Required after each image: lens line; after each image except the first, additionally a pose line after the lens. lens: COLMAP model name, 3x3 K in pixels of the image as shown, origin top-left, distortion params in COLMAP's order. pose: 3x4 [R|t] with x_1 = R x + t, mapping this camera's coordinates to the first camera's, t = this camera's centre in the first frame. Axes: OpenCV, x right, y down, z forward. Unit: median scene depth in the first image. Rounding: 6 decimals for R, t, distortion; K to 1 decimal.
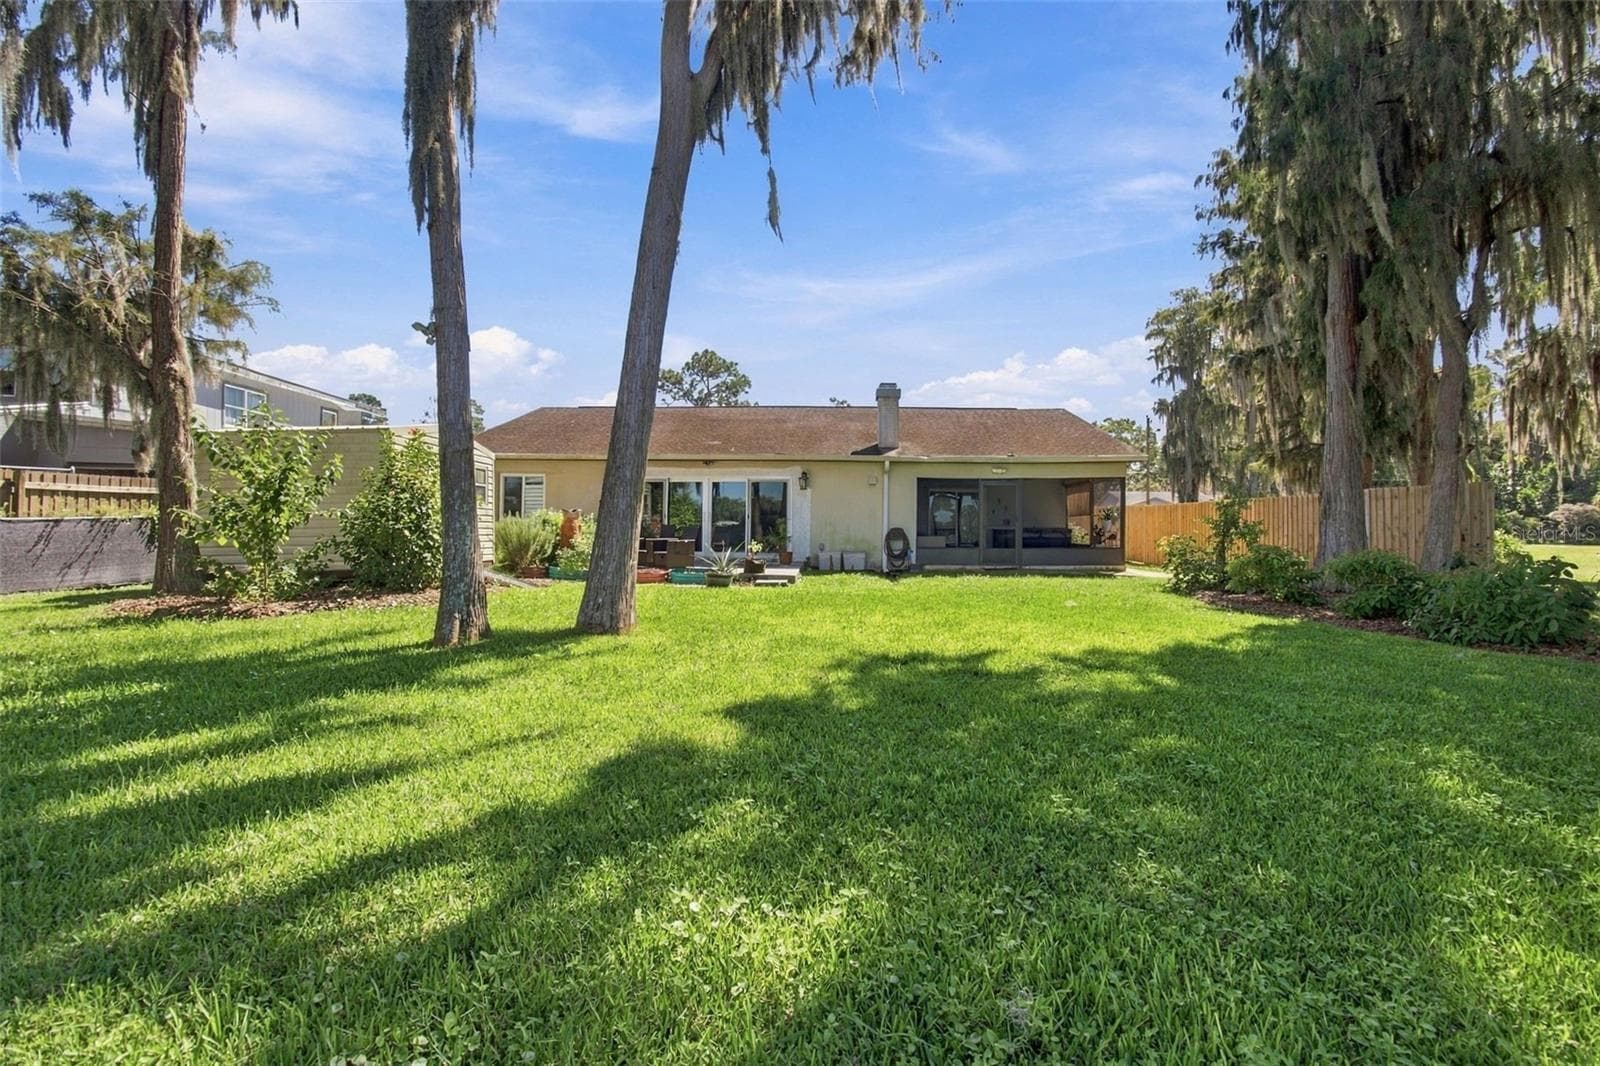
lens RADIAL K [[704.6, 0, 800.3], [0, 704.6, 537.5], [0, 0, 1]] dist [0.011889, -0.000415]
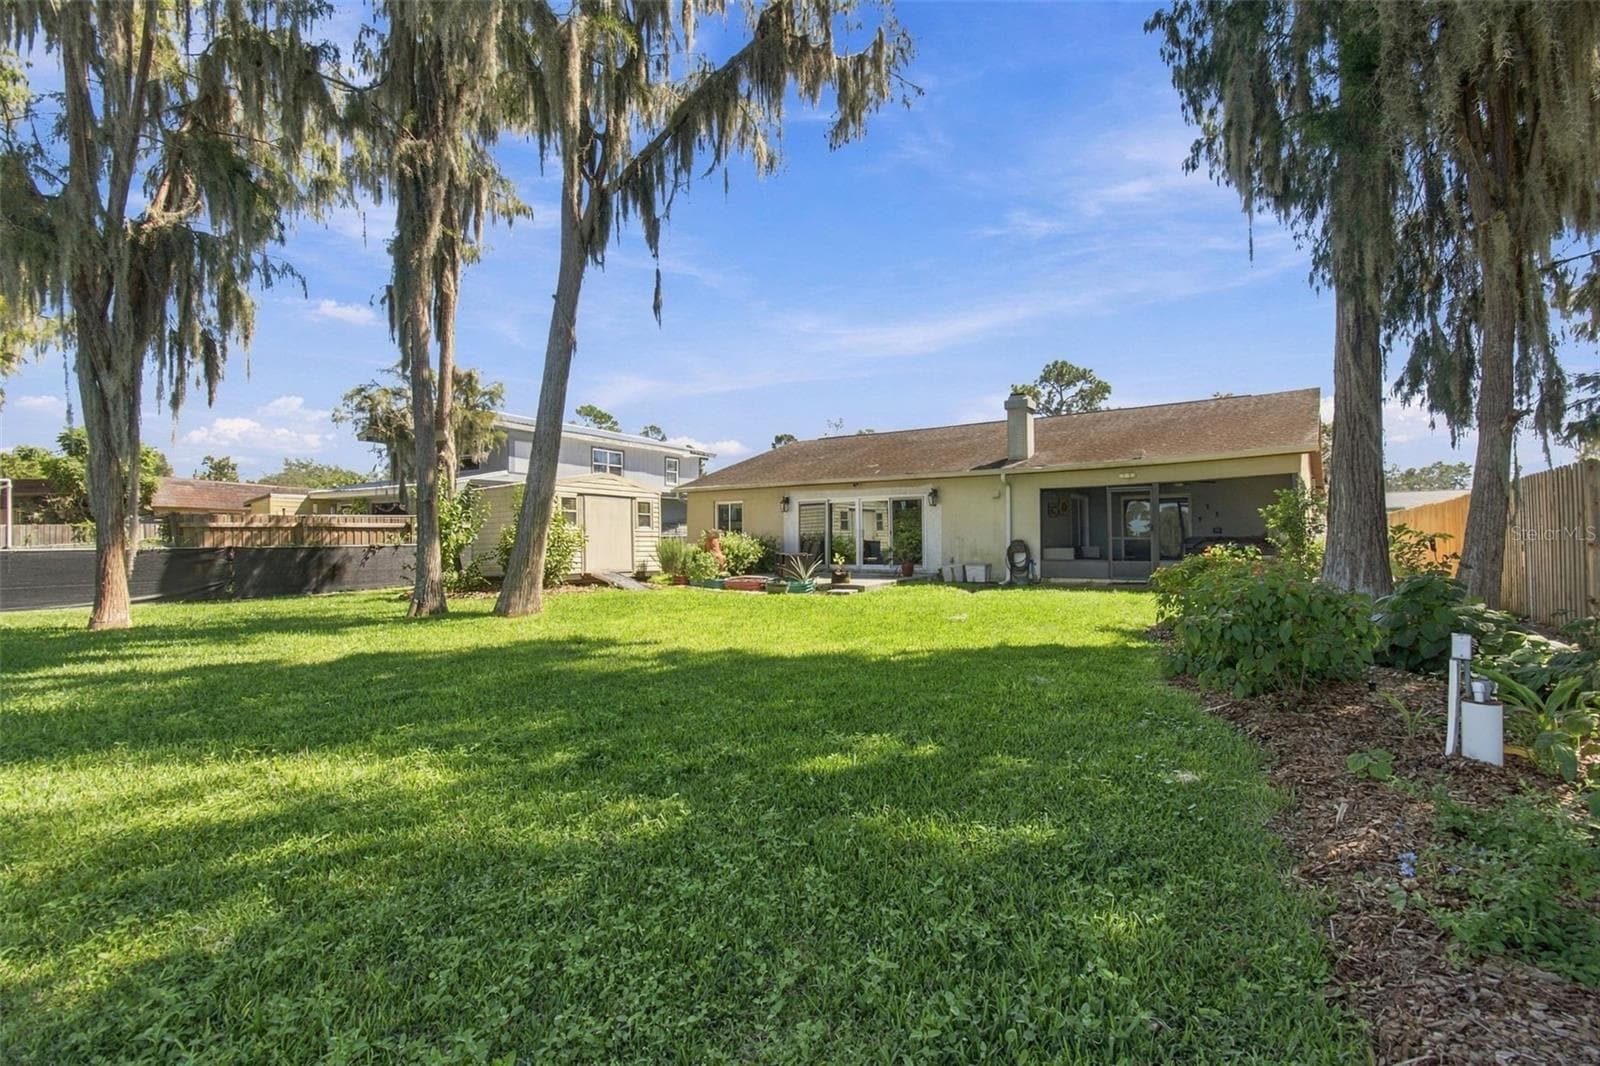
lens RADIAL K [[667.4, 0, 798.1], [0, 667.4, 553.2], [0, 0, 1]] dist [0.001979, 0.000380]
pose [[0.857751, -0.005091, -0.514039, 0.352958], [0.007704, 0.999966, 0.002952, -0.000550], [0.514007, -0.006492, 0.857761, 0.034191]]
